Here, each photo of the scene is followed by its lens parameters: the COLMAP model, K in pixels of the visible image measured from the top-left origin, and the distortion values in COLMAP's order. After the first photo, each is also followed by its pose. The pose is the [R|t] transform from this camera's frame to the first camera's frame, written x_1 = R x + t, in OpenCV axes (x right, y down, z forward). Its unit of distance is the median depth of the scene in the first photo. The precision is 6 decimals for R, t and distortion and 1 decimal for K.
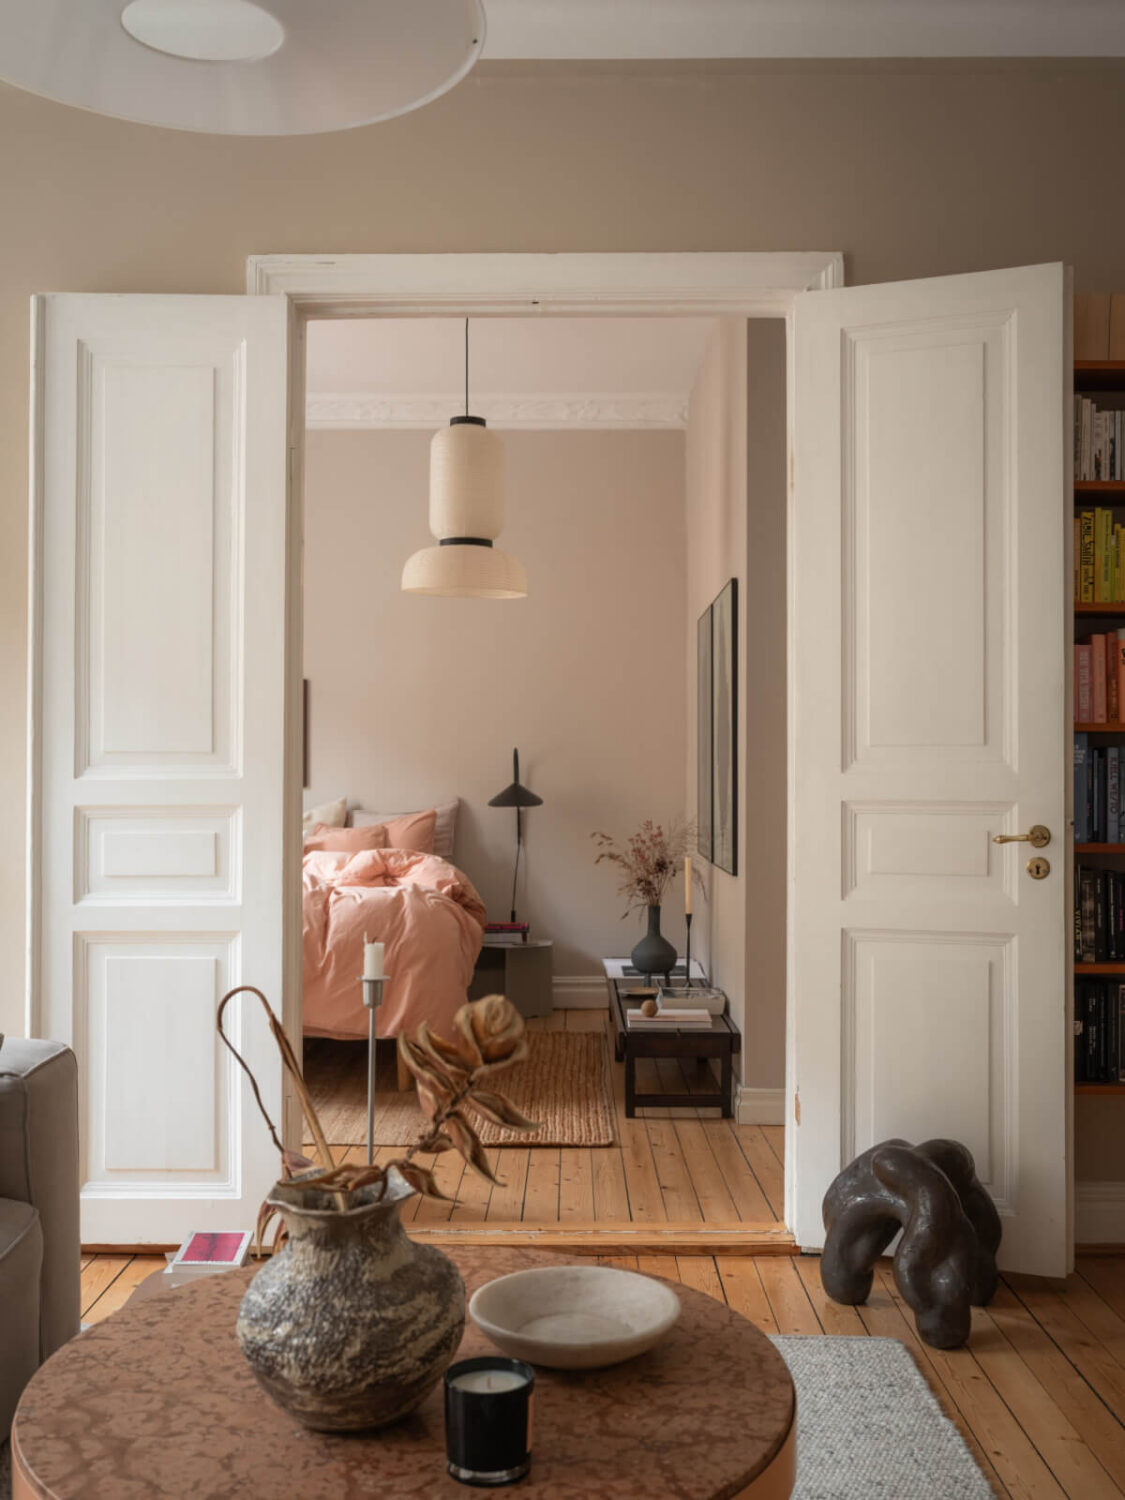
lens RADIAL K [[1560.6, 0, 559.1], [0, 1560.6, 742.4], [0, 0, 1]] dist [-0.006205, 0.000000]
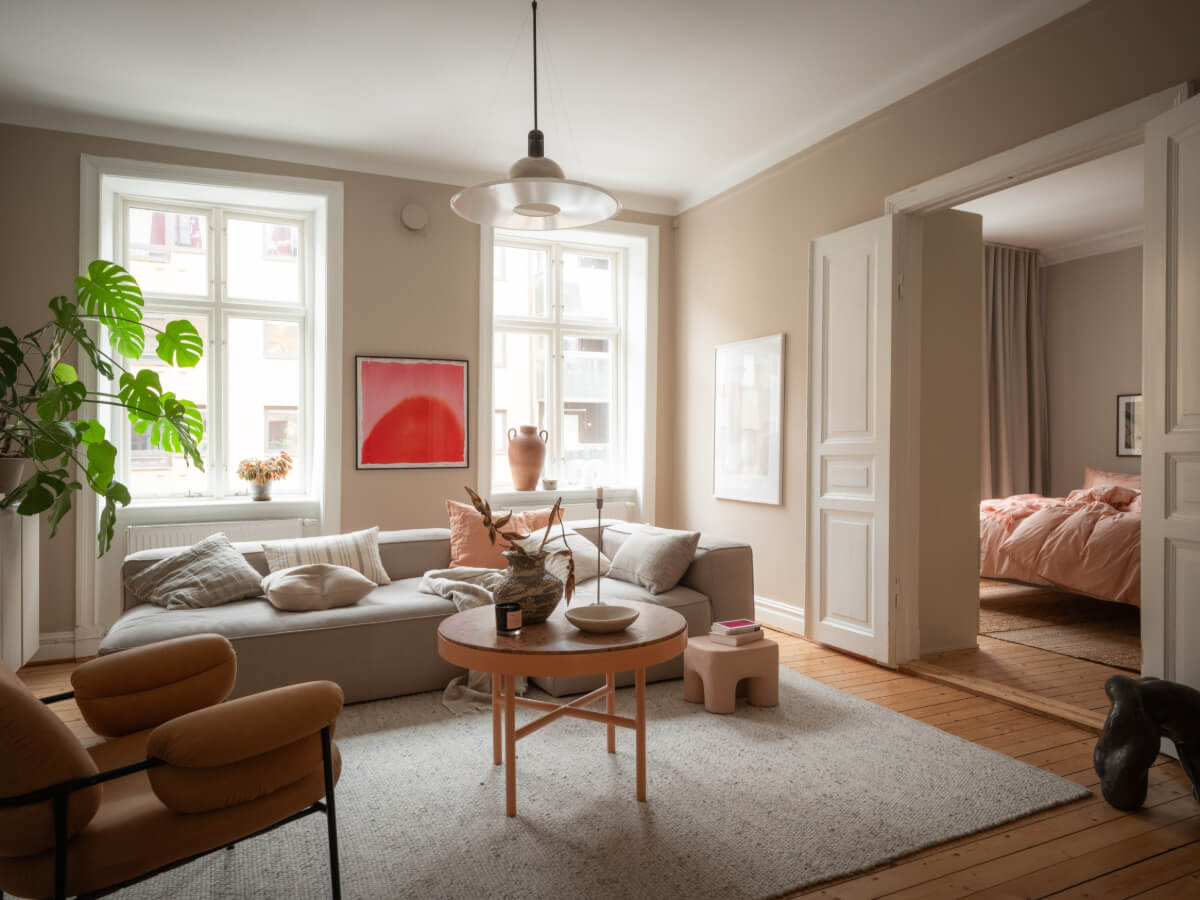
lens RADIAL K [[804.5, 0, 602.5], [0, 804.5, 448.4], [0, 0, 1]] dist [0.006203, -0.008325]
pose [[0.437585, -0.004749, -0.899164, 0.670424], [0.009178, 0.999958, -0.000815, 0.030124], [0.899130, -0.007896, 0.437610, 0.182440]]
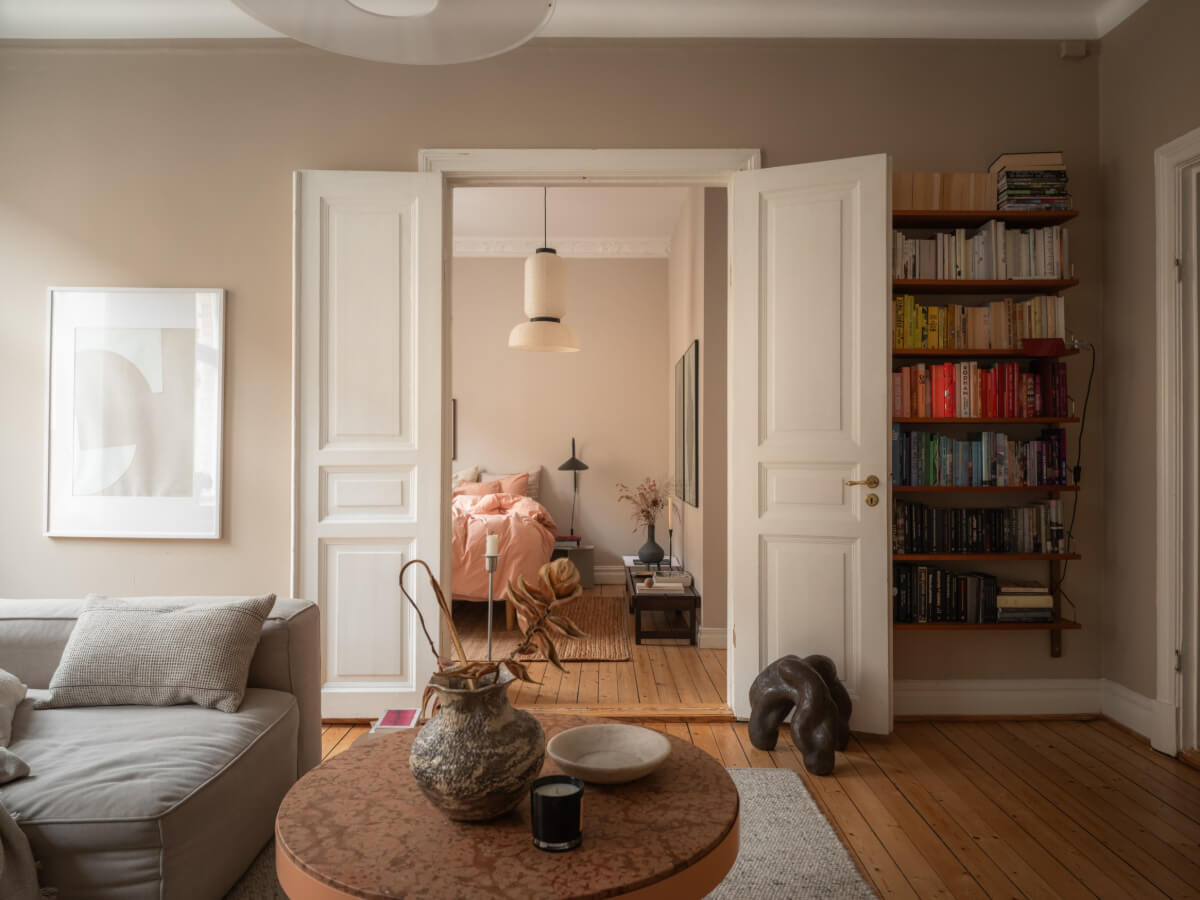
lens RADIAL K [[874.0, 0, 608.7], [0, 874.0, 440.0], [0, 0, 1]] dist [0.044234, -0.074148]
pose [[0.999912, -0.000430, 0.013259, -0.001395], [0.000405, 0.999998, 0.001882, 0.011098], [-0.013260, -0.001877, 0.999910, 0.018380]]
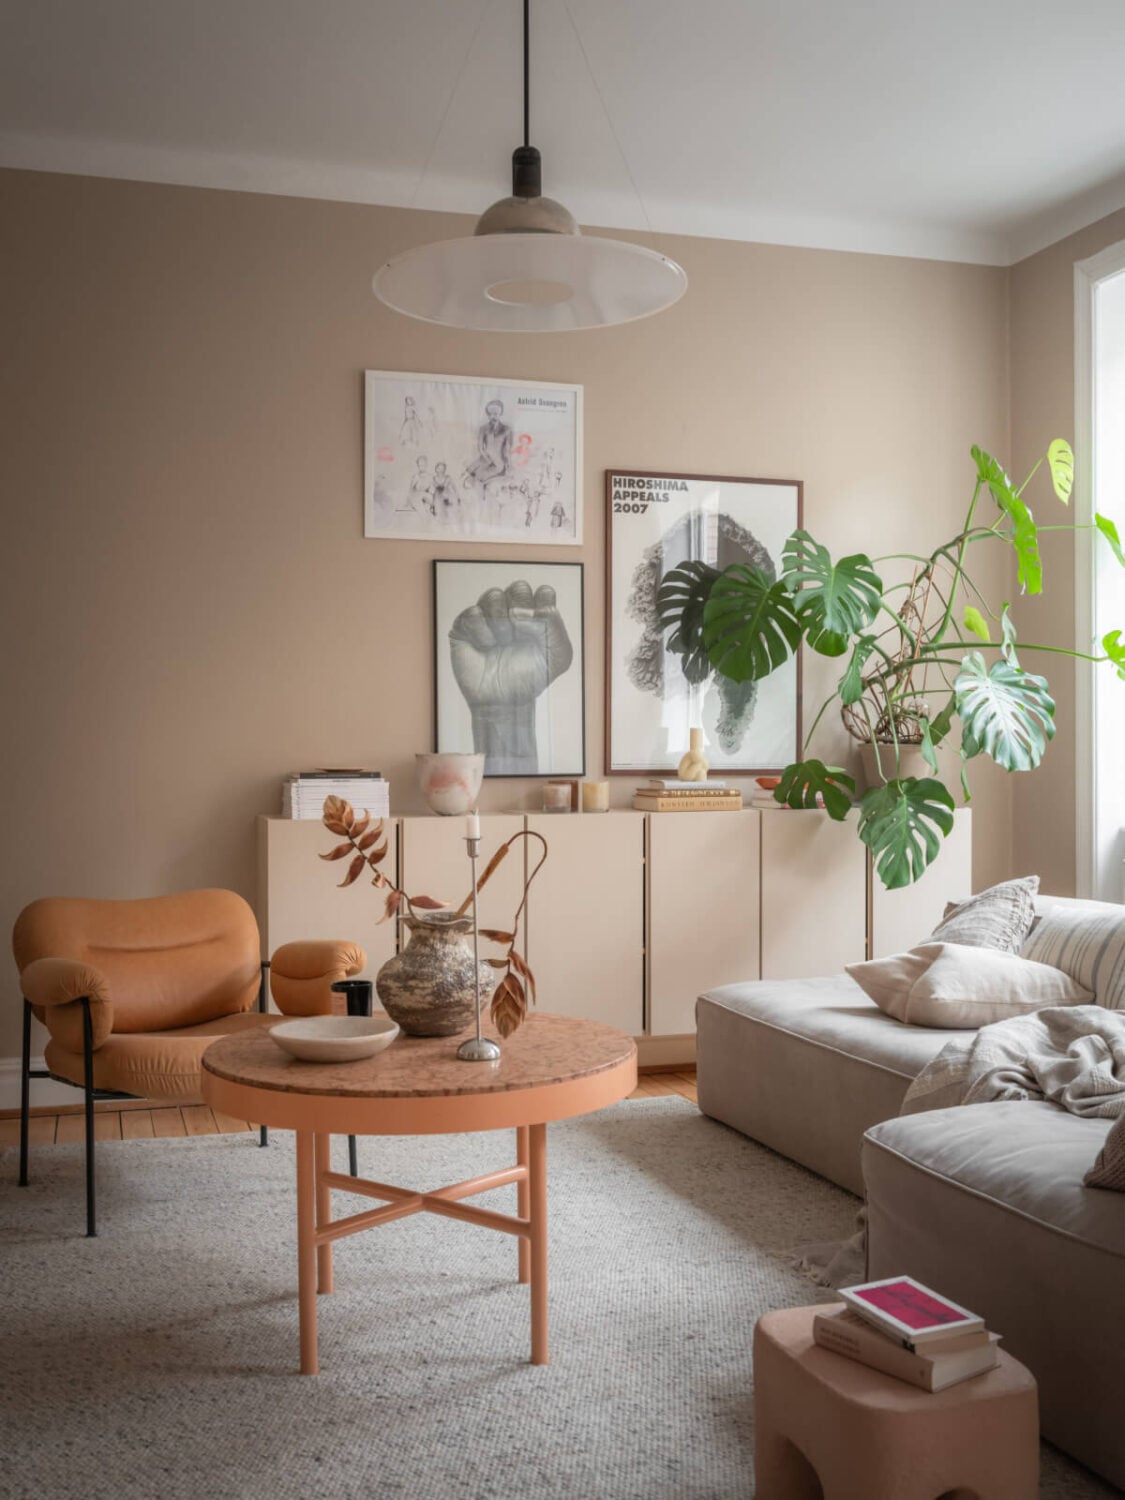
lens RADIAL K [[1554.4, 0, 550.4], [0, 1554.4, 748.8], [0, 0, 1]] dist [-0.018420, 0.000000]
pose [[-0.954564, 0.010262, -0.297829, 0.113487], [0.009882, 0.999947, 0.002781, 0.032557], [0.297842, -0.000289, -0.954615, 1.373011]]
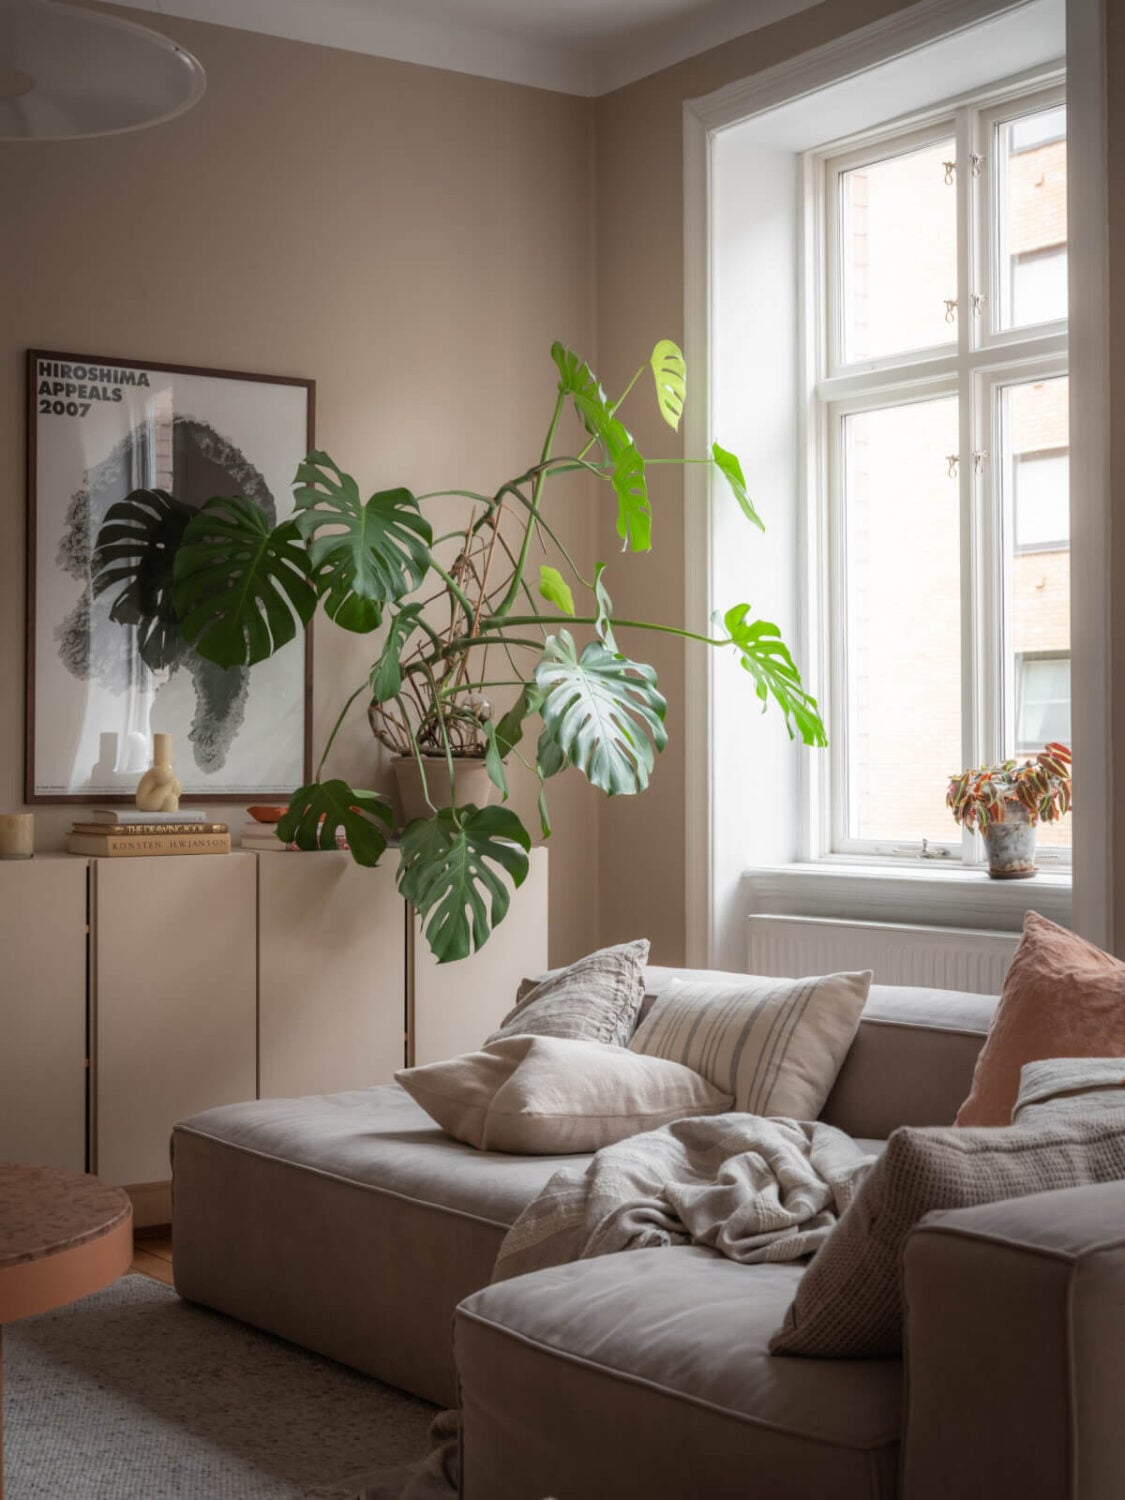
lens RADIAL K [[2265.7, 0, 560.4], [0, 2265.7, 743.4], [0, 0, 1]] dist [-0.006065, 0.000000]
pose [[-0.824915, 0.004781, -0.565236, 0.162560], [0.008713, 0.999953, -0.004259, 0.032821], [0.565189, -0.008439, -0.824918, 1.362216]]
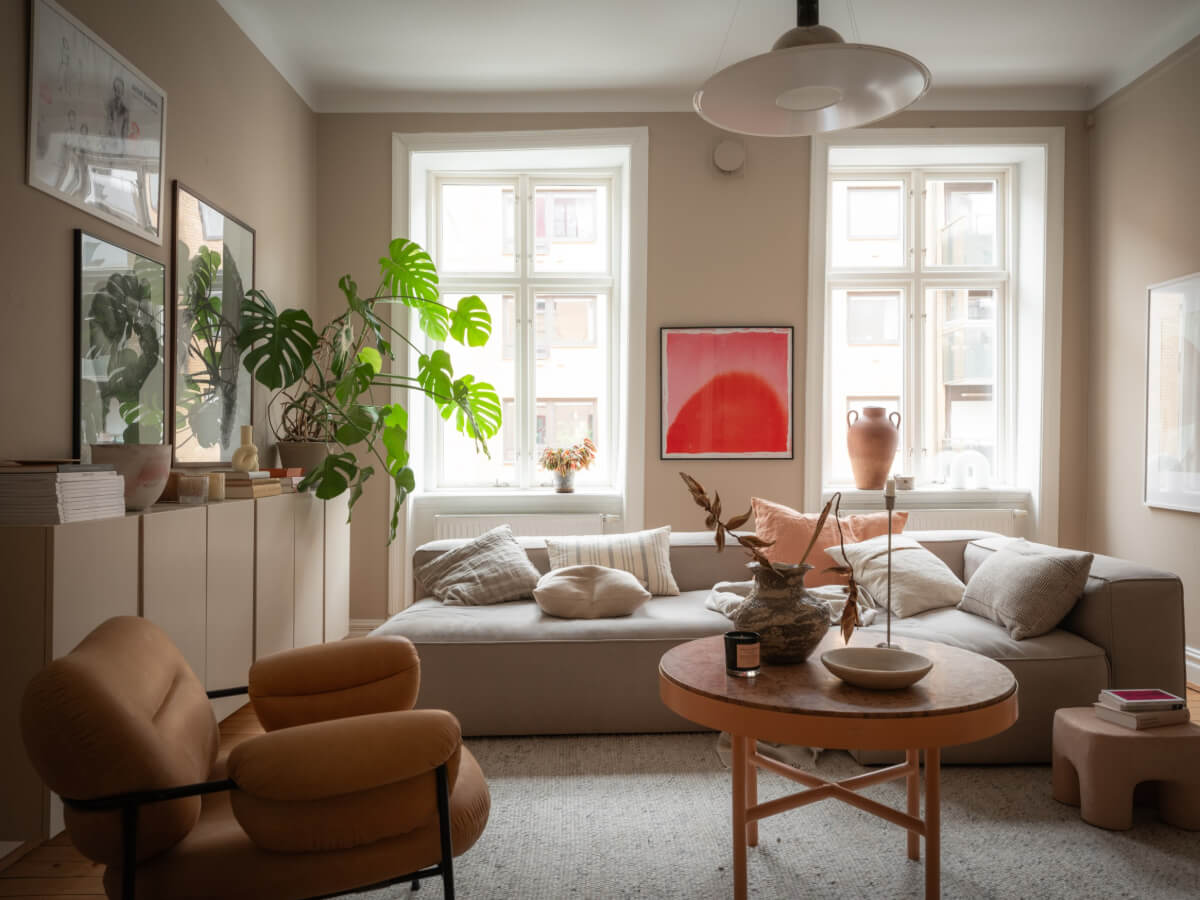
lens RADIAL K [[914.7, 0, 602.3], [0, 914.7, 451.0], [0, 0, 1]] dist [0.024608, -0.046484]
pose [[0.005533, 0.003145, -0.999980, 0.586517], [0.004231, 0.999986, 0.003168, 0.045599], [0.999976, -0.004248, 0.005520, 0.326157]]
